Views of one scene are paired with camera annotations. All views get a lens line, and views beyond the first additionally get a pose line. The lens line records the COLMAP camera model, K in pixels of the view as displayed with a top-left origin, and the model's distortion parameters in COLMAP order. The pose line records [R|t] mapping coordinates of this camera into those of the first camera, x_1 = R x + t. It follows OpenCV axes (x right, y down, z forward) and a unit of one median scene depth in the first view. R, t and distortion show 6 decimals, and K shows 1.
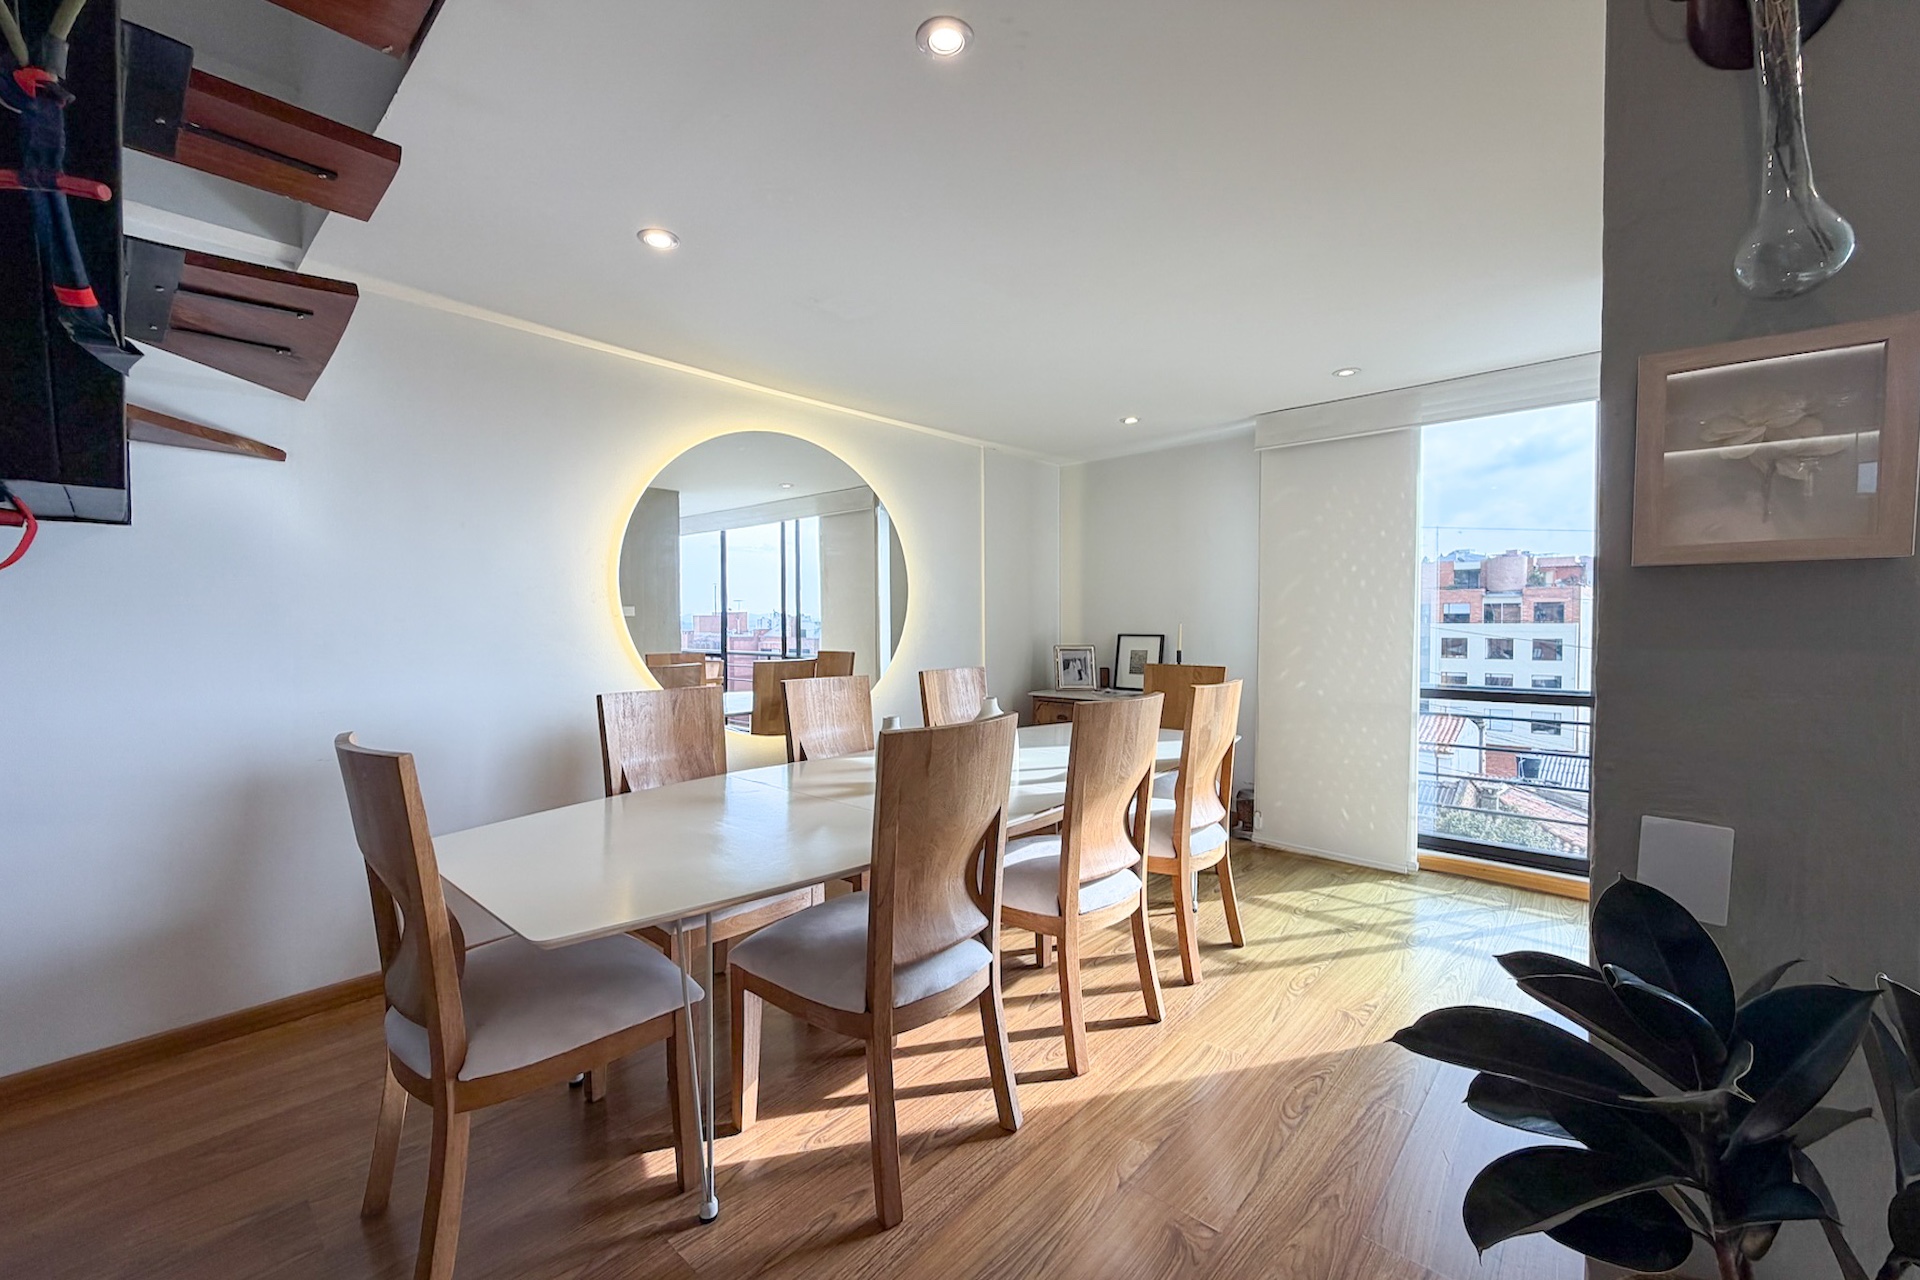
lens RADIAL K [[763.4, 0, 953.7], [0, 763.4, 634.9], [0, 0, 1]] dist [-0.001682, 0.000064]
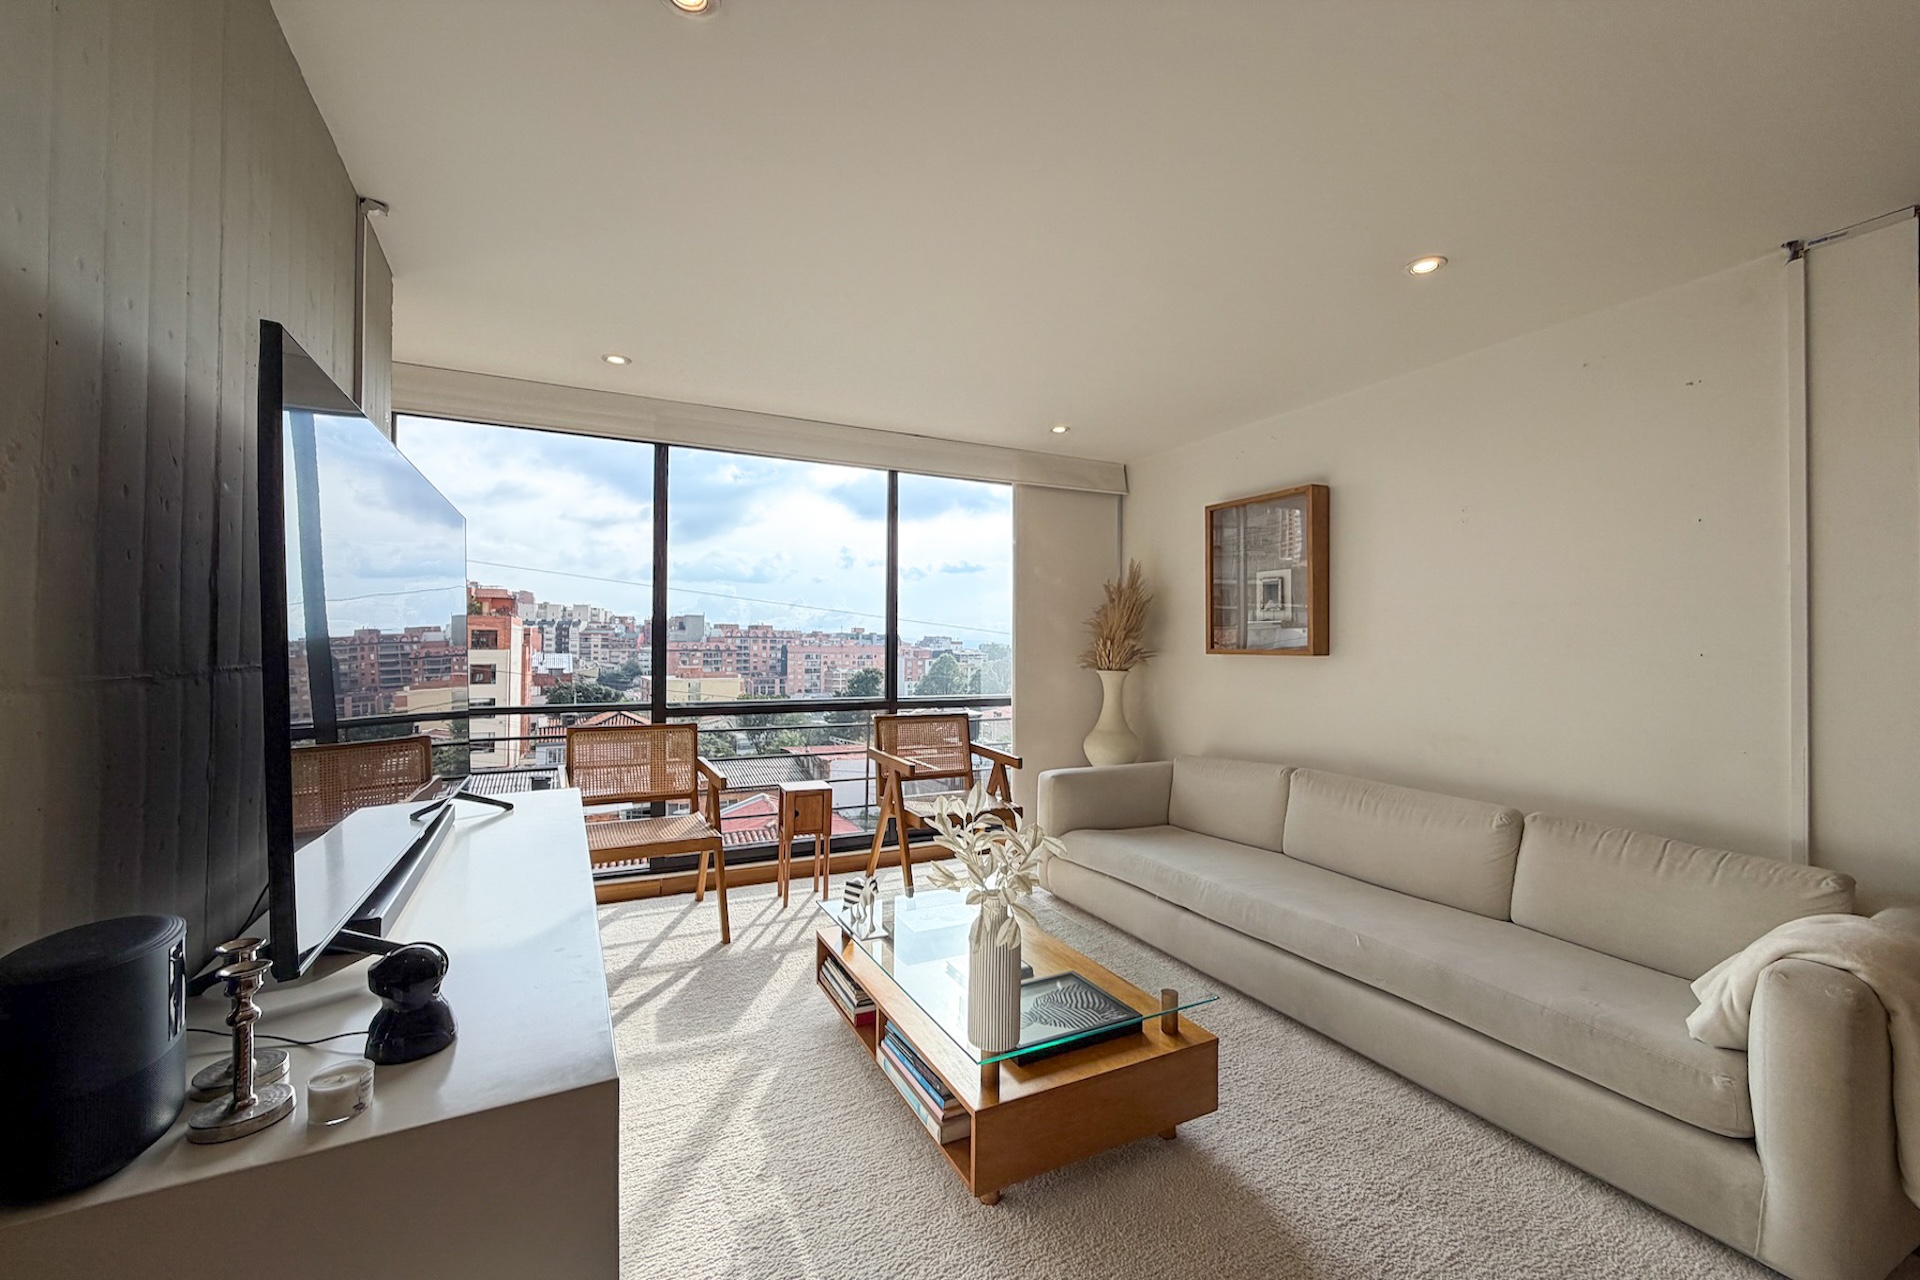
lens RADIAL K [[763.4, 0, 958.0], [0, 763.4, 640.7], [0, 0, 1]] dist [-0.001682, 0.000064]
pose [[0.354969, 0.016656, 0.934730, 0.239626], [0.009023, 0.999734, -0.021241, 0.014700], [-0.934834, 0.015974, 0.354725, -0.063664]]
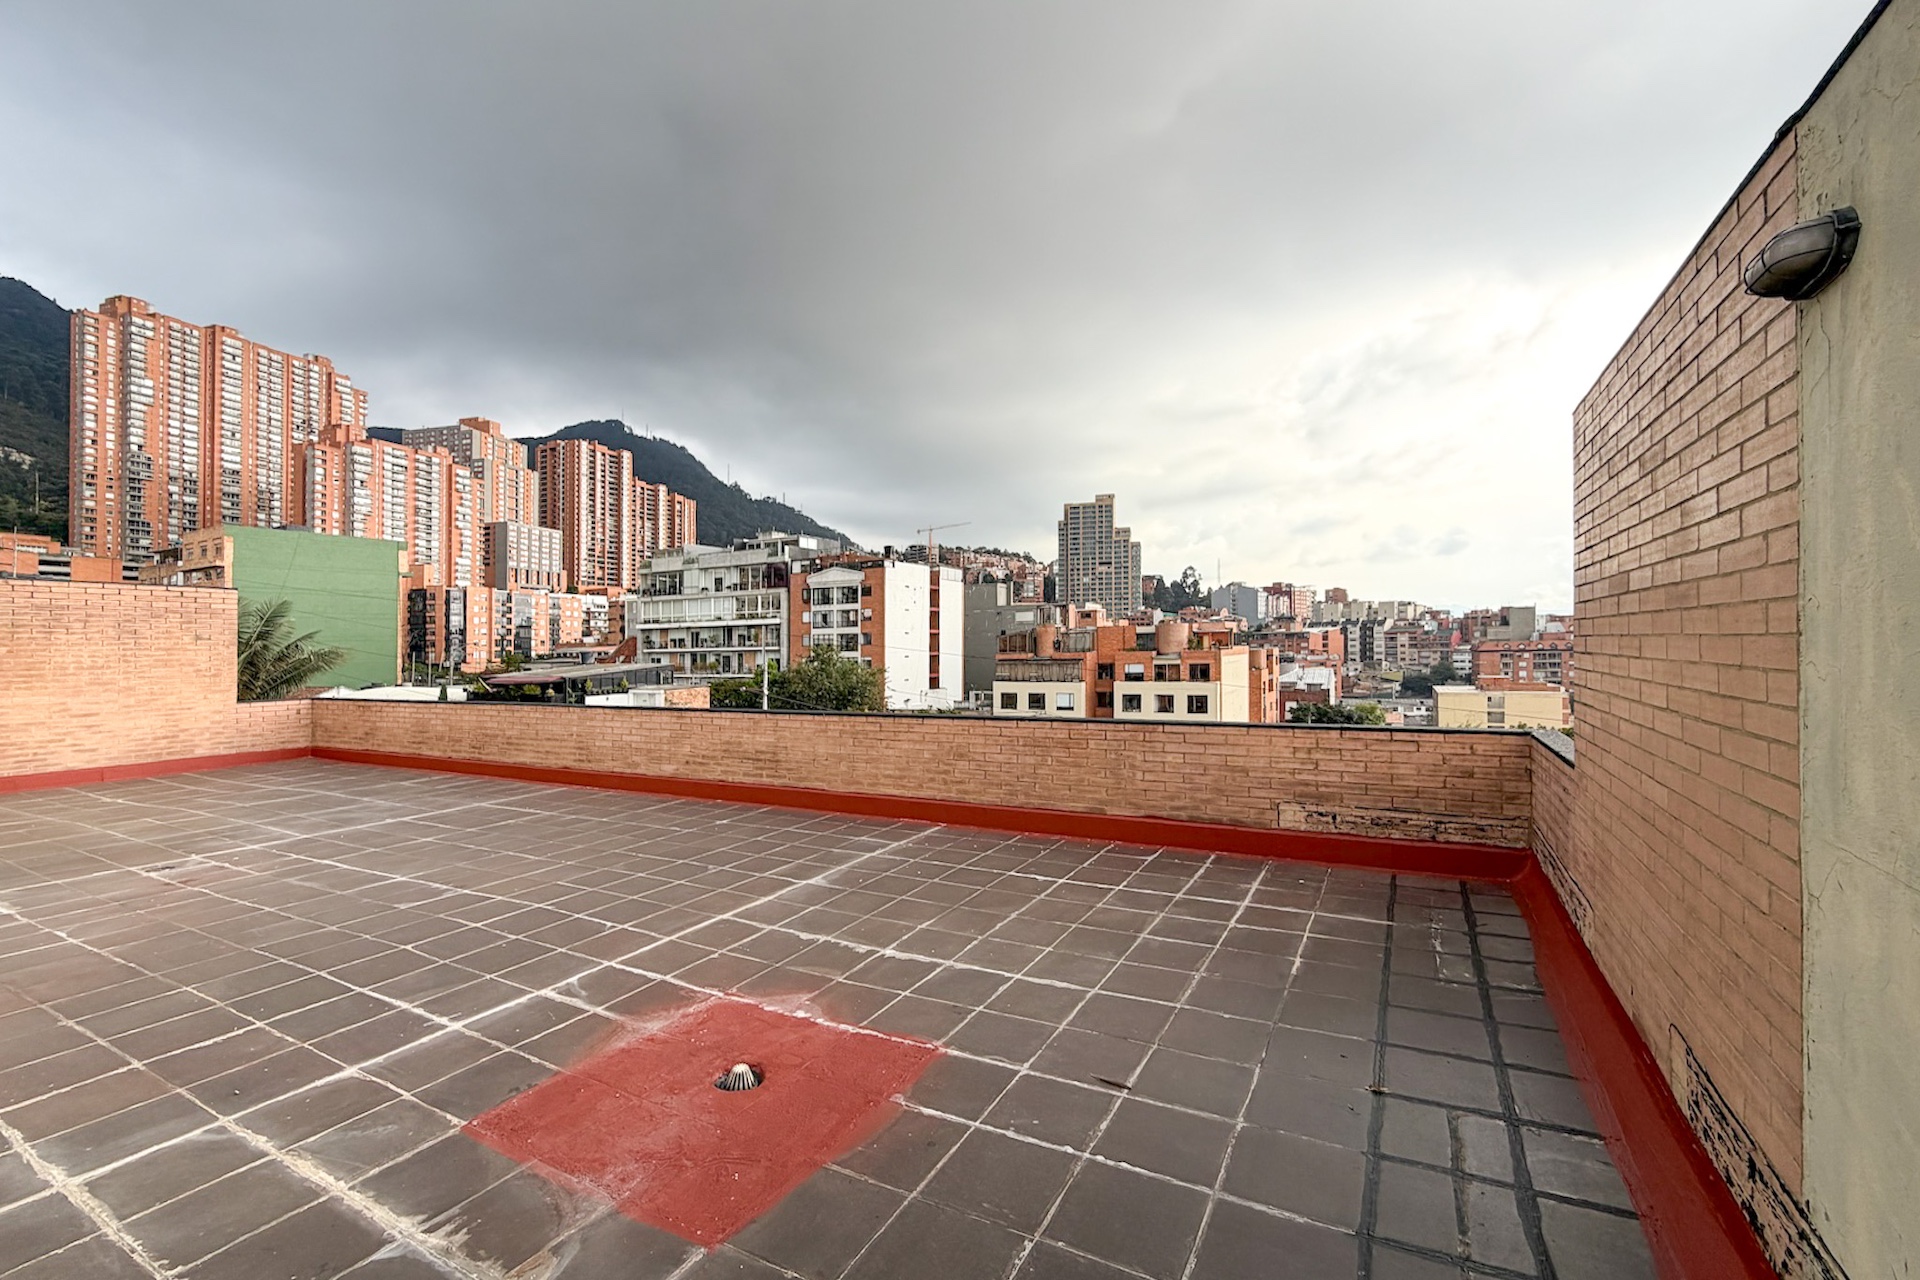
lens RADIAL K [[815.4, 0, 964.3], [0, 815.4, 645.1], [0, 0, 1]] dist [-0.001597, -0.000027]
pose [[0.969141, -0.011603, 0.246235, 2.099051], [0.017342, 0.999626, -0.021149, -0.901429], [-0.245897, 0.024766, 0.968979, -2.309101]]
